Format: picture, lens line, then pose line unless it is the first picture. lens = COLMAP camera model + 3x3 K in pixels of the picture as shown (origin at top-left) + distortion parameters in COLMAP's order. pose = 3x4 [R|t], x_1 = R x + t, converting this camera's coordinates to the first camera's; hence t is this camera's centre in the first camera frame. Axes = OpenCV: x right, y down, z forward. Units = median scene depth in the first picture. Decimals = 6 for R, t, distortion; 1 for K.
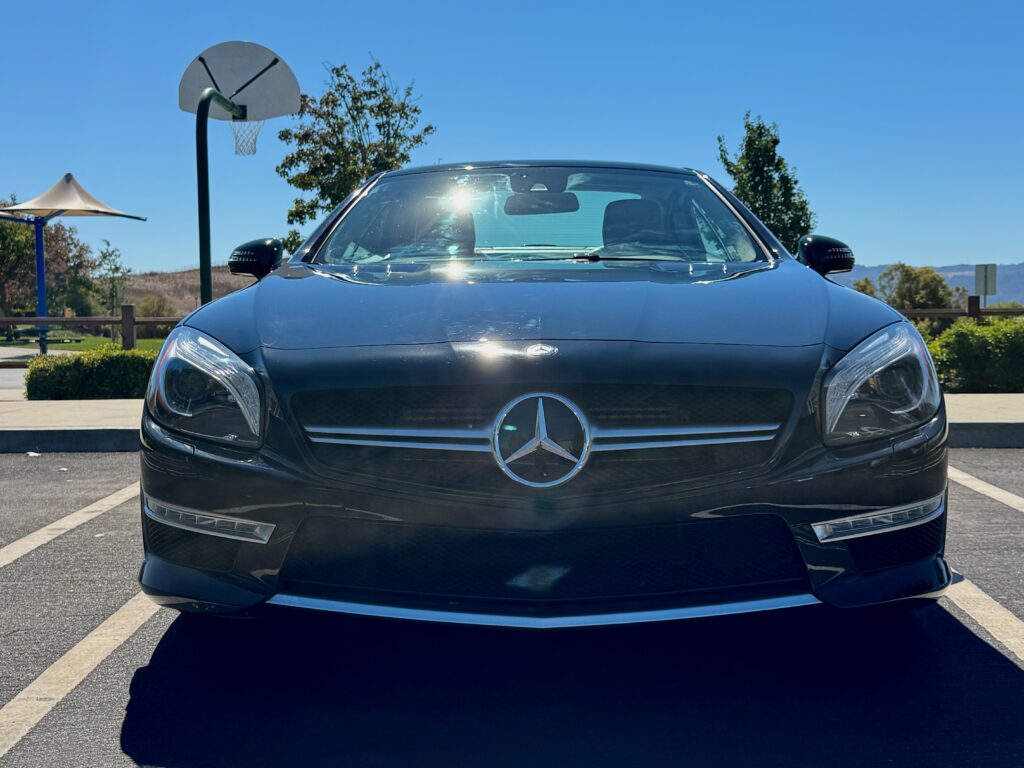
lens RADIAL K [[1435.8, 0, 511.2], [0, 1435.8, 383.0], [0, 0, 1]] dist [0.092082, 0.000000]
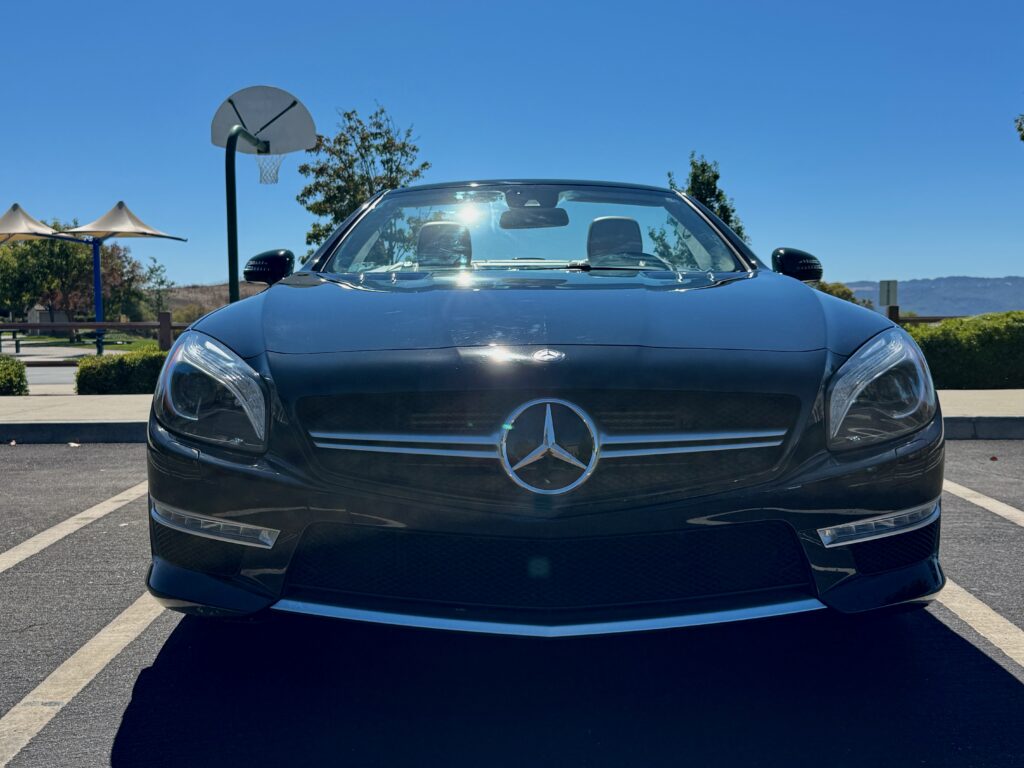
lens RADIAL K [[1192.4, 0, 513.1], [0, 1192.4, 381.3], [0, 0, 1]] dist [0.052338, 0.000000]
pose [[0.999855, 0.001481, 0.016966, -0.010887], [-0.001526, 0.999995, 0.002650, -0.004425], [-0.016962, -0.002676, 0.999853, 0.109452]]
